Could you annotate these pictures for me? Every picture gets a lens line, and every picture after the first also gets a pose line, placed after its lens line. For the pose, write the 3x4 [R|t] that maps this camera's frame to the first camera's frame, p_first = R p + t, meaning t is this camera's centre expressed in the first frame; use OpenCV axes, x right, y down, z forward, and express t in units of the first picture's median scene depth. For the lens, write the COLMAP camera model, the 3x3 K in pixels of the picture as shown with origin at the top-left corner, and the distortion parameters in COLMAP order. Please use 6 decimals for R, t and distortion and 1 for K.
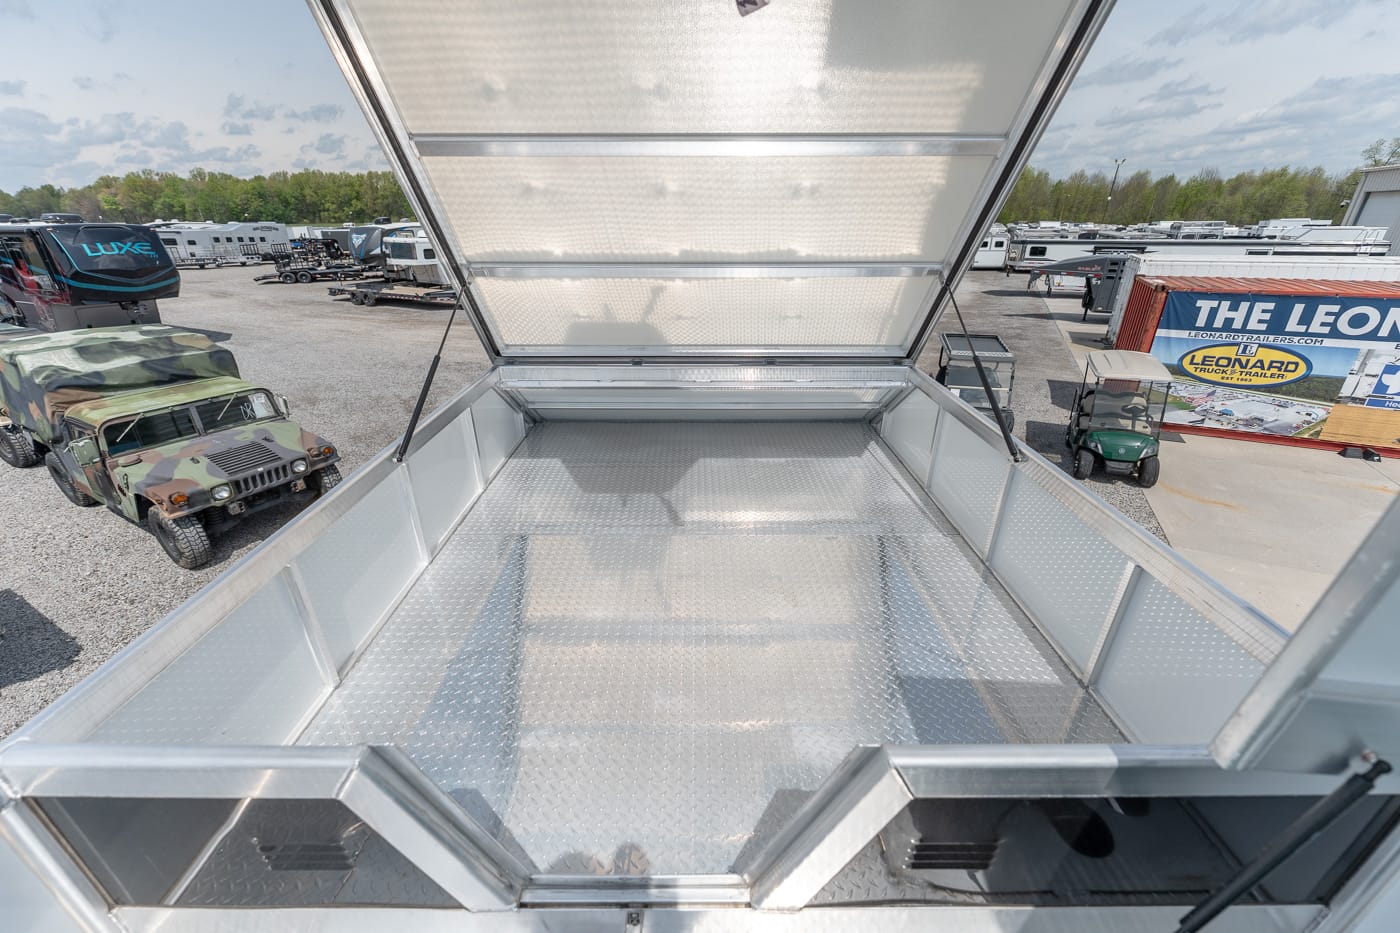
lens RADIAL K [[556.2, 0, 700.1], [0, 556.2, 461.0], [0, 0, 1]] dist [-0.002459, -0.000316]
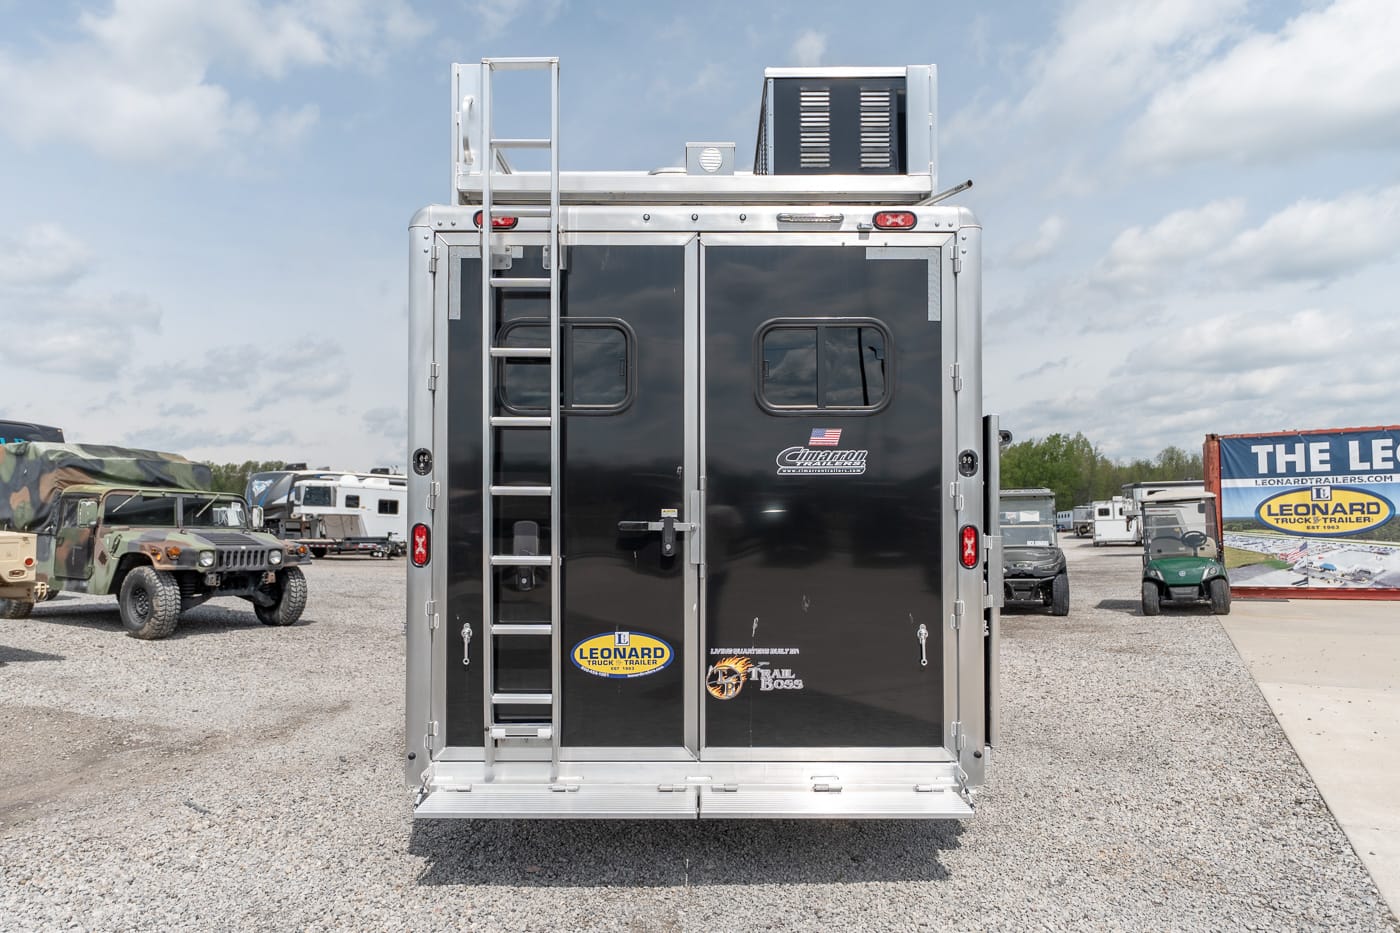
lens RADIAL K [[922.5, 0, 706.0], [0, 922.5, 488.9], [0, 0, 1]] dist [0.002959, -0.007674]
pose [[0.999972, -0.001099, -0.007385, 0.011812], [-0.002345, 0.892840, -0.450368, 0.466057], [0.007089, 0.450373, 0.892812, -0.334100]]
